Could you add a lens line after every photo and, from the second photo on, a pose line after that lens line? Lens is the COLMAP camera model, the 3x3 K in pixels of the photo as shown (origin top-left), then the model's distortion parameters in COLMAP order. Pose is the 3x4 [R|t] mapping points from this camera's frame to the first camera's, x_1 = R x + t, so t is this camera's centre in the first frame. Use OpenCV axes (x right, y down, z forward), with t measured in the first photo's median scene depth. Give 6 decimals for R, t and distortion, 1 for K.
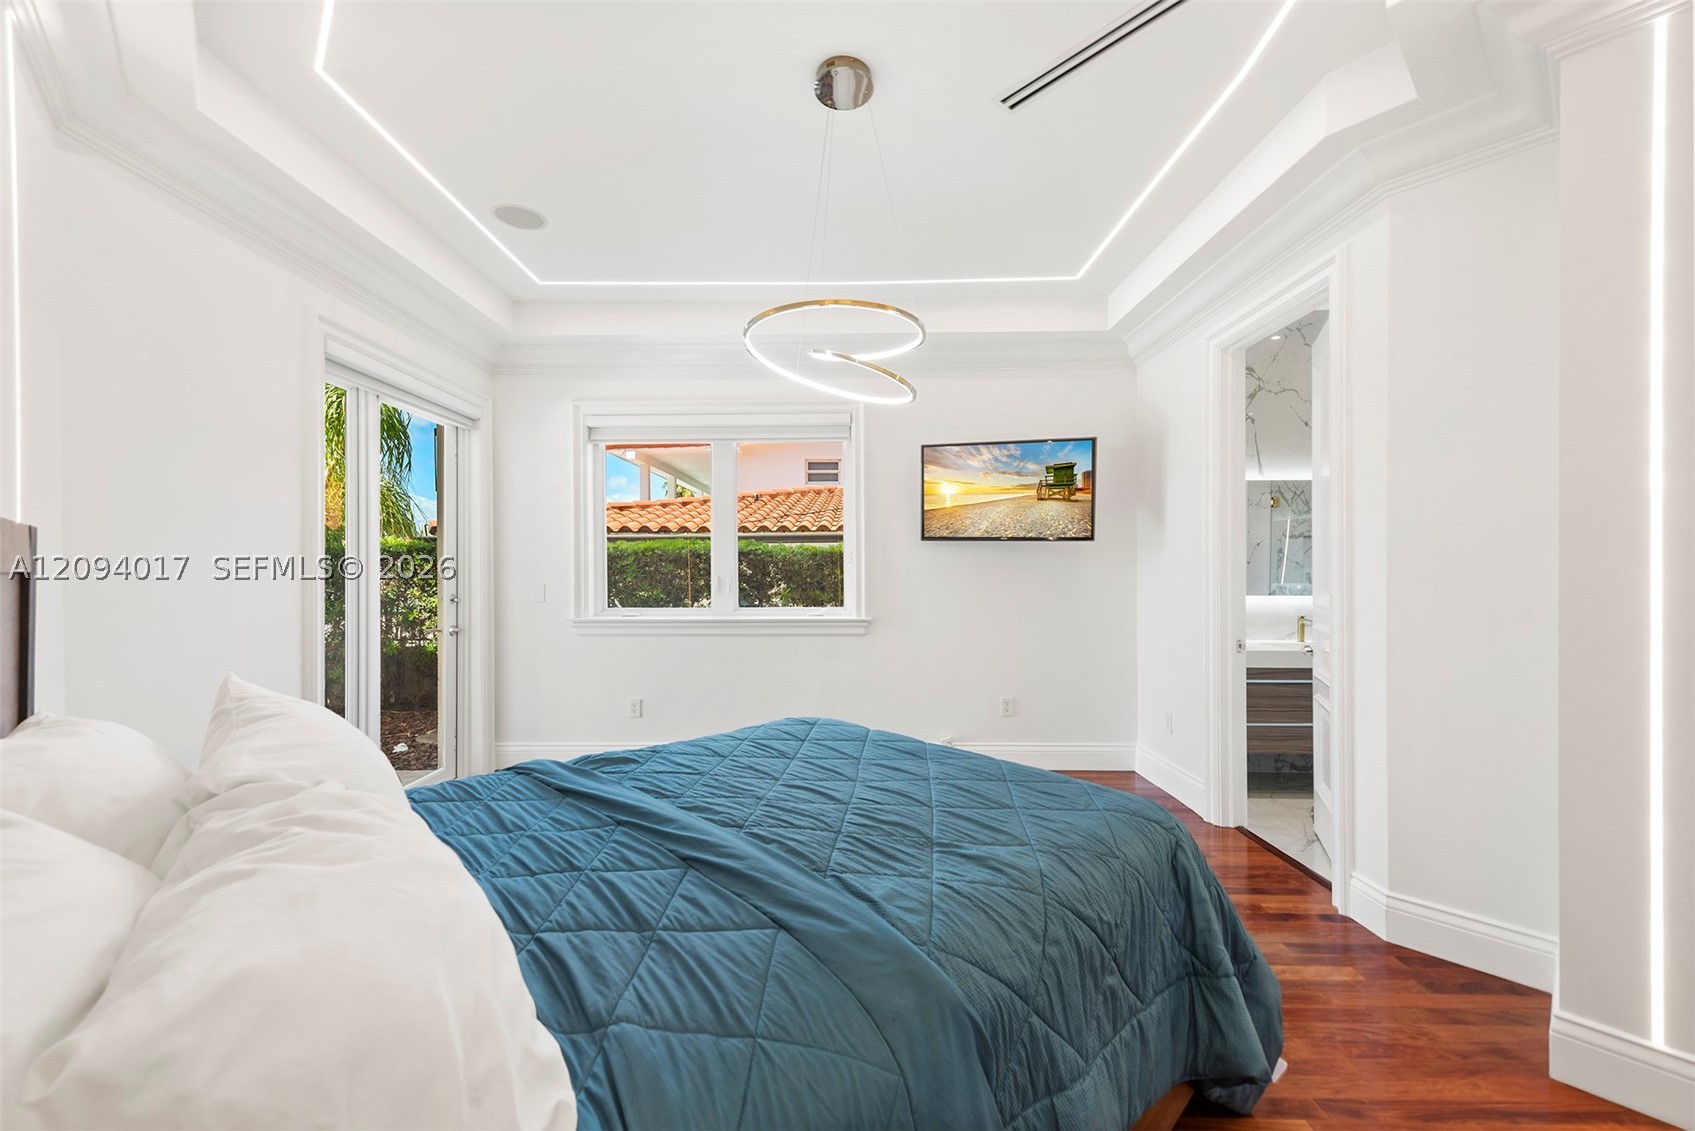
lens RADIAL K [[669.3, 0, 844.0], [0, 669.3, 568.3], [0, 0, 1]] dist [0.008817, -0.002286]
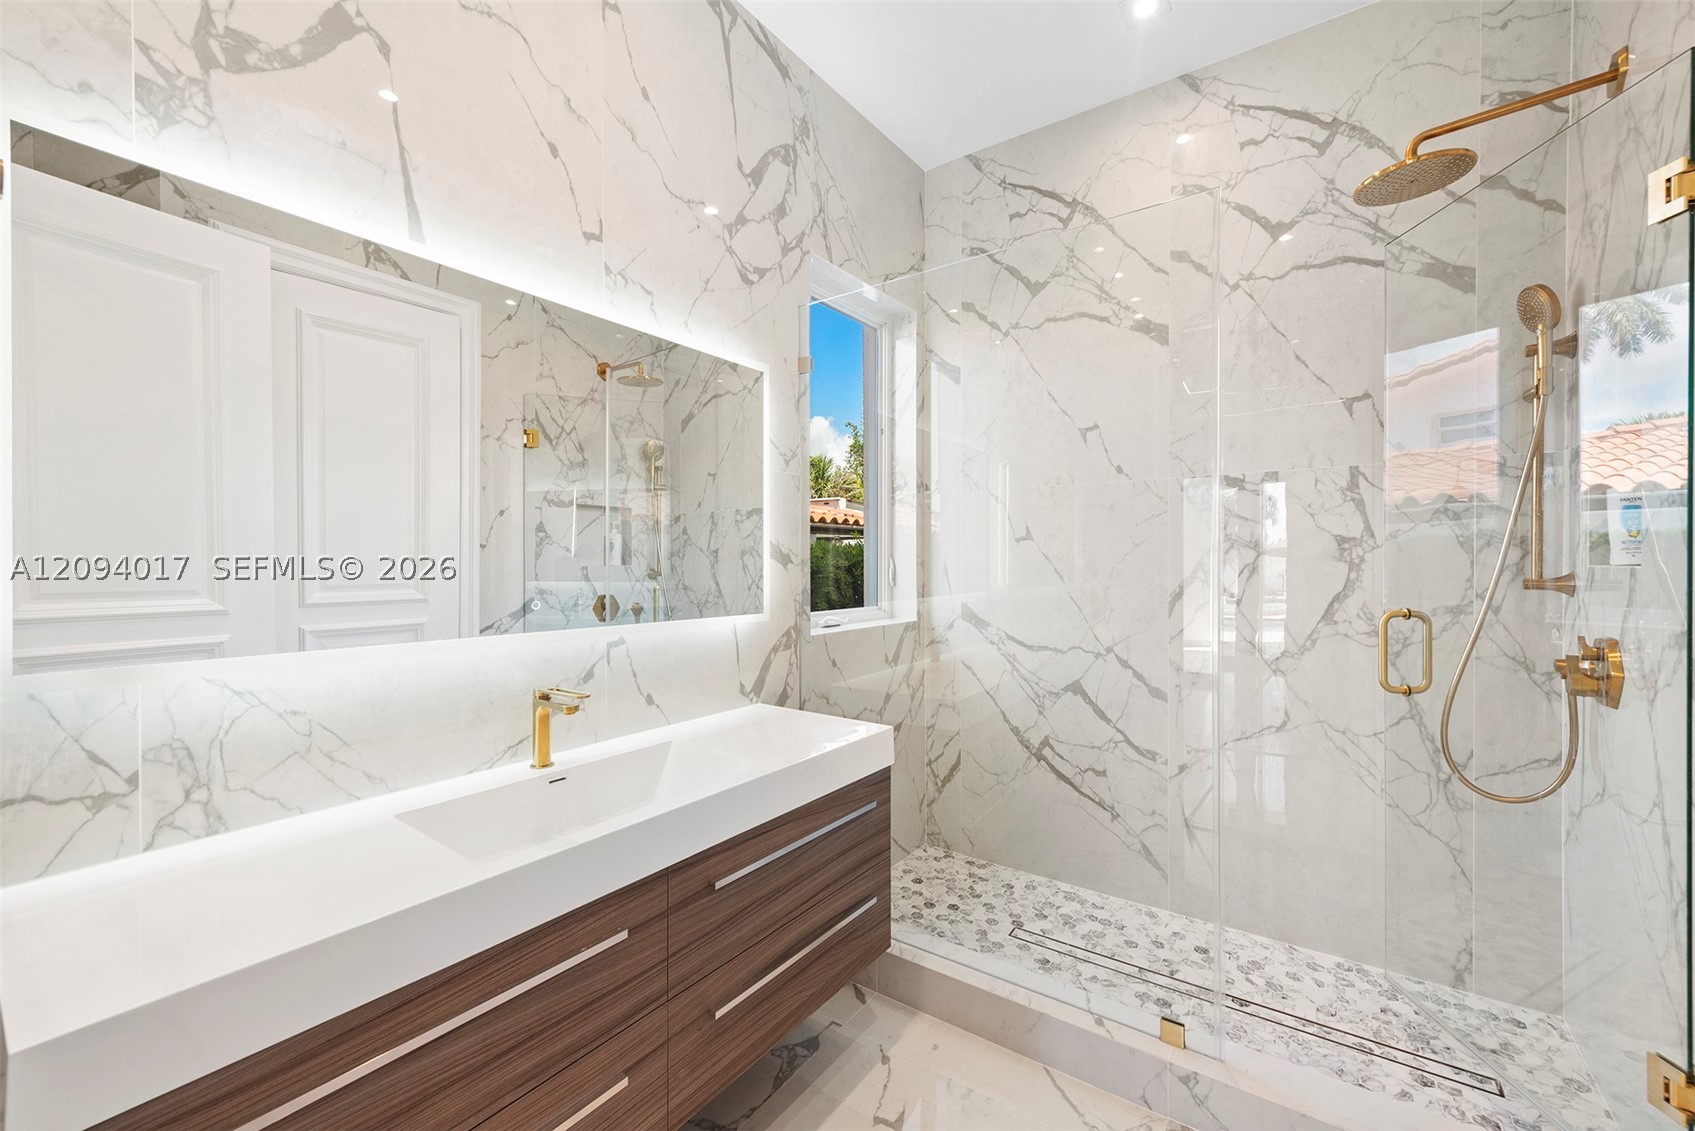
lens RADIAL K [[669.3, 0, 845.6], [0, 669.3, 565.7], [0, 0, 1]] dist [0.008817, -0.002286]
pose [[0.572797, 0.000840, 0.819697, 0.335386], [-0.005345, 0.999982, 0.002710, 0.004034], [-0.819680, -0.005933, 0.572791, 0.465023]]
